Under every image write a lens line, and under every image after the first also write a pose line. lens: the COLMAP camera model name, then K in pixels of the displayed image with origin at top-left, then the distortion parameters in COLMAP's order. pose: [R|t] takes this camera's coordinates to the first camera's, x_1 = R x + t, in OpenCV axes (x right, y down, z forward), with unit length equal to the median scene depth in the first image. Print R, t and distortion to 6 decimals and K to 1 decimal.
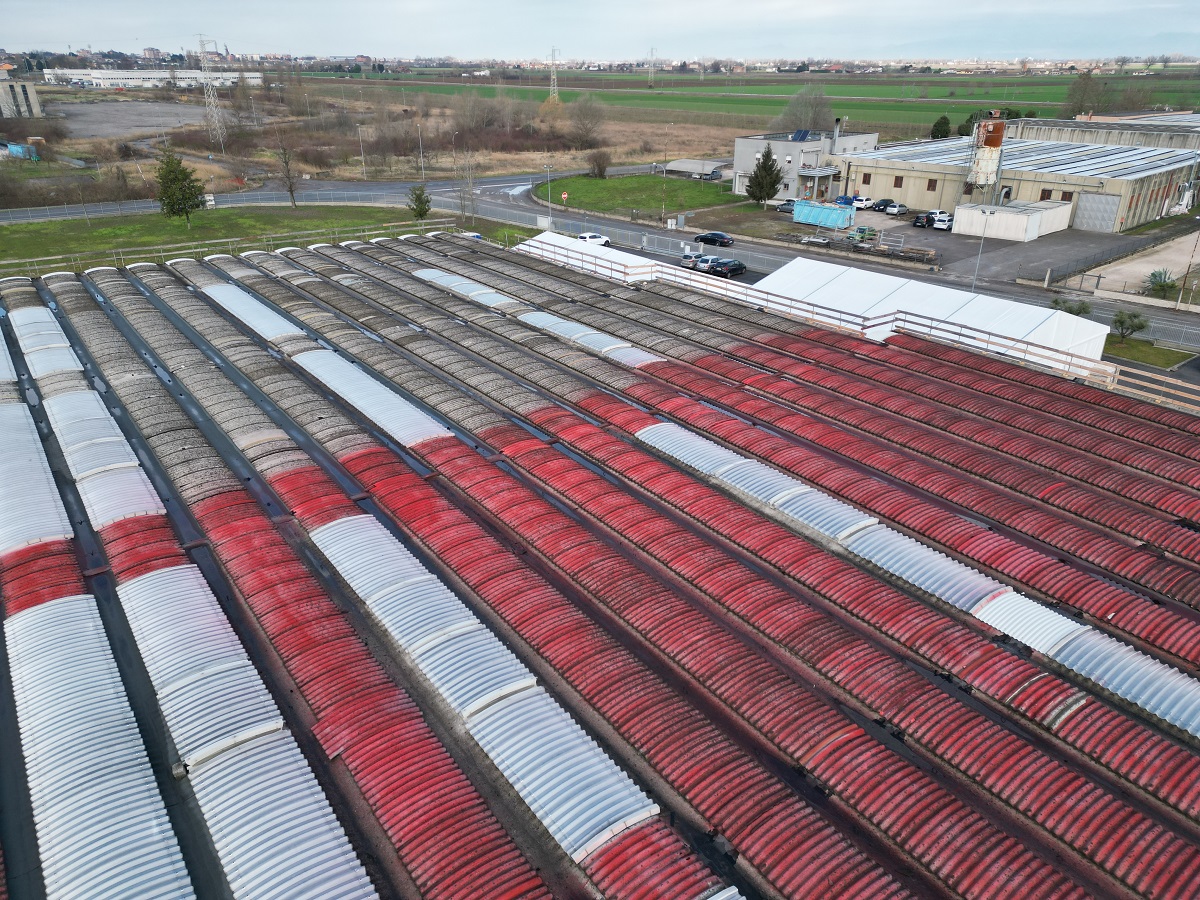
lens RADIAL K [[831.2, 0, 602.0], [0, 831.2, 451.5], [0, 0, 1]] dist [0.080812, -0.073565]
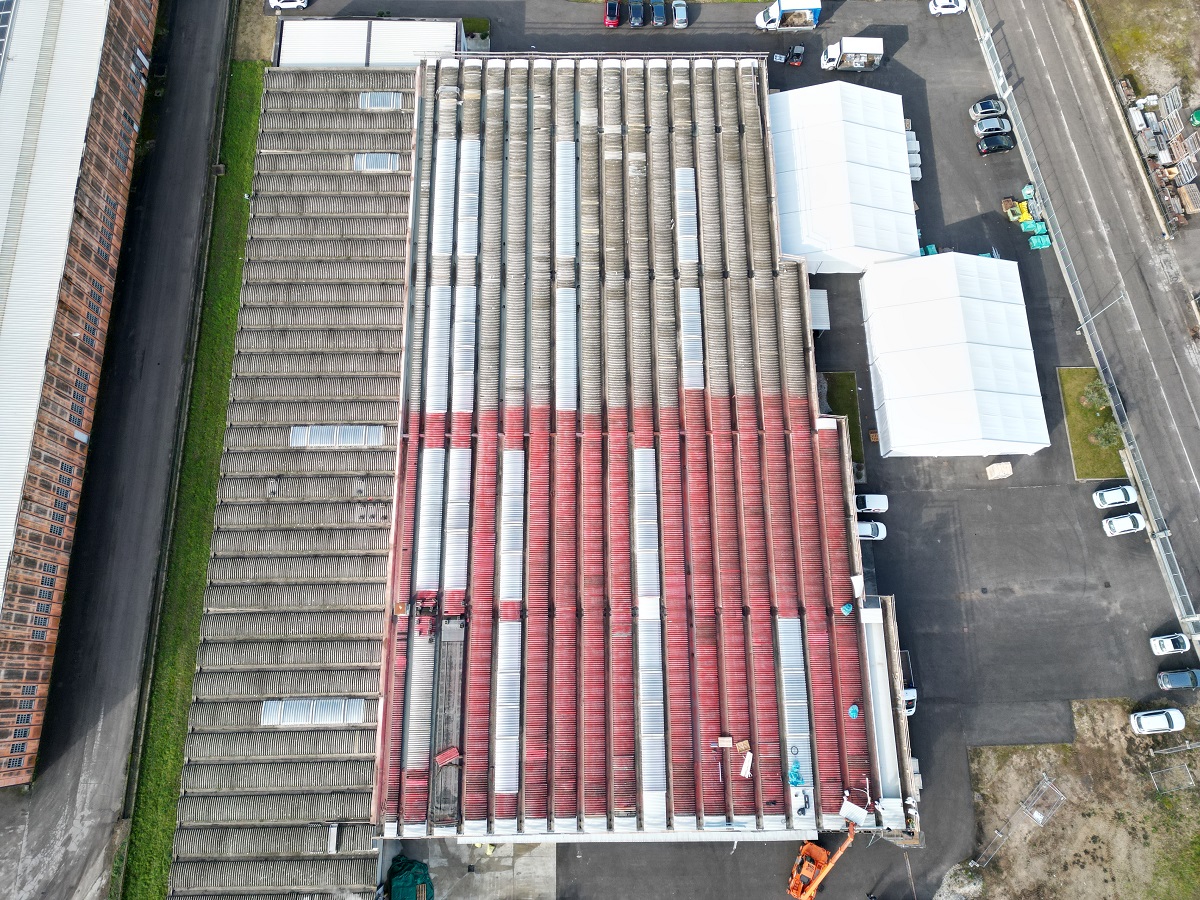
lens RADIAL K [[831.2, 0, 601.3], [0, 831.2, 440.6], [0, 0, 1]] dist [0.080812, -0.073565]
pose [[0.808196, 0.564935, -0.166336, 0.107512], [-0.250308, 0.585187, 0.771299, -0.580864], [0.533071, -0.581725, 0.614354, -0.170387]]
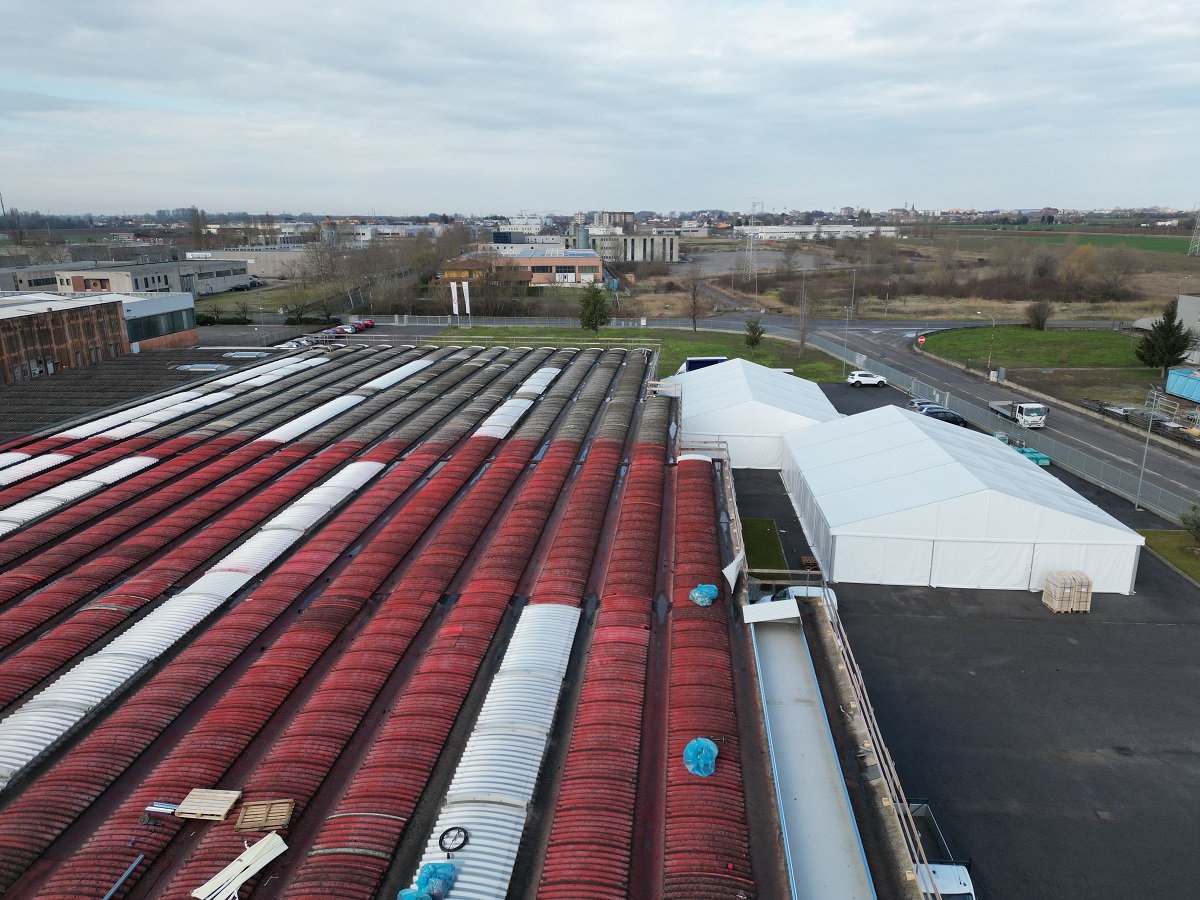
lens RADIAL K [[831.2, 0, 604.1], [0, 831.2, 453.8], [0, 0, 1]] dist [0.080812, -0.073565]
pose [[0.740289, 0.175938, -0.648860, 0.380868], [-0.275270, 0.959861, -0.053793, -0.023442], [0.613351, 0.218434, 0.759004, 0.056494]]
